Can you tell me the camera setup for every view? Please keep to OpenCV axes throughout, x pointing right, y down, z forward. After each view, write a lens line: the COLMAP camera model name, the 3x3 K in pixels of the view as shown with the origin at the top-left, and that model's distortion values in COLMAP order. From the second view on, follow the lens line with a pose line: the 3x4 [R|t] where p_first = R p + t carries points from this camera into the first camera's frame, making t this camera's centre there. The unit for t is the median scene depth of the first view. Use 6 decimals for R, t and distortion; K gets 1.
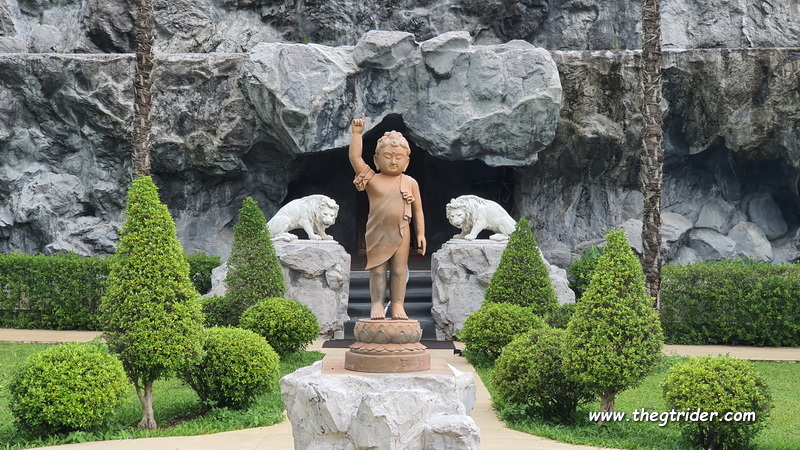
lens RADIAL K [[1133.5, 0, 397.5], [0, 1133.5, 223.6], [0, 0, 1]] dist [0.024515, 0.000000]
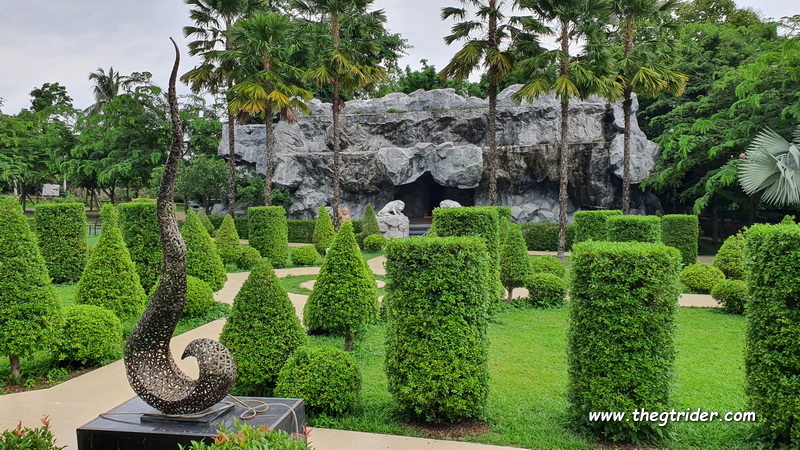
lens RADIAL K [[583.1, 0, 395.8], [0, 583.1, 226.9], [0, 0, 1]] dist [0.061377, -0.000314]
pose [[0.978974, 0.001118, -0.203984, 0.222241], [0.010759, 0.998310, 0.057107, -0.039539], [0.203703, -0.058101, 0.977307, -0.483815]]
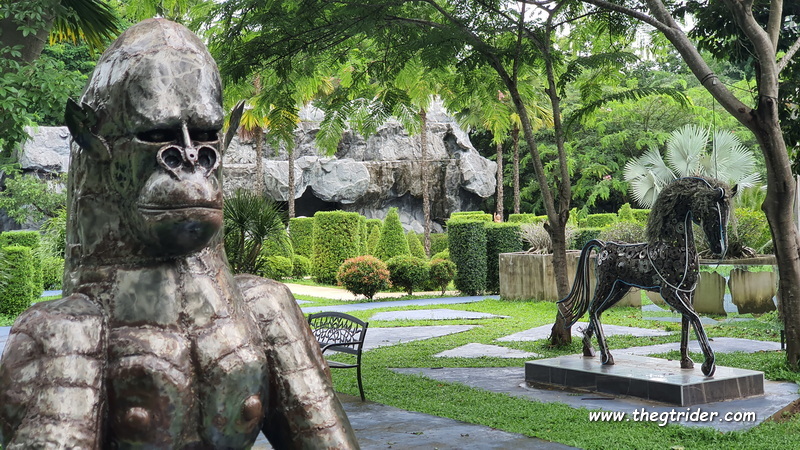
lens RADIAL K [[1133.5, 0, 401.1], [0, 1133.5, 224.5], [0, 0, 1]] dist [0.024515, 0.000000]
pose [[0.866347, -0.036203, 0.498129, -1.185447], [0.033180, 0.999338, 0.014923, -0.035661], [-0.498340, 0.003599, 0.866974, -1.495921]]
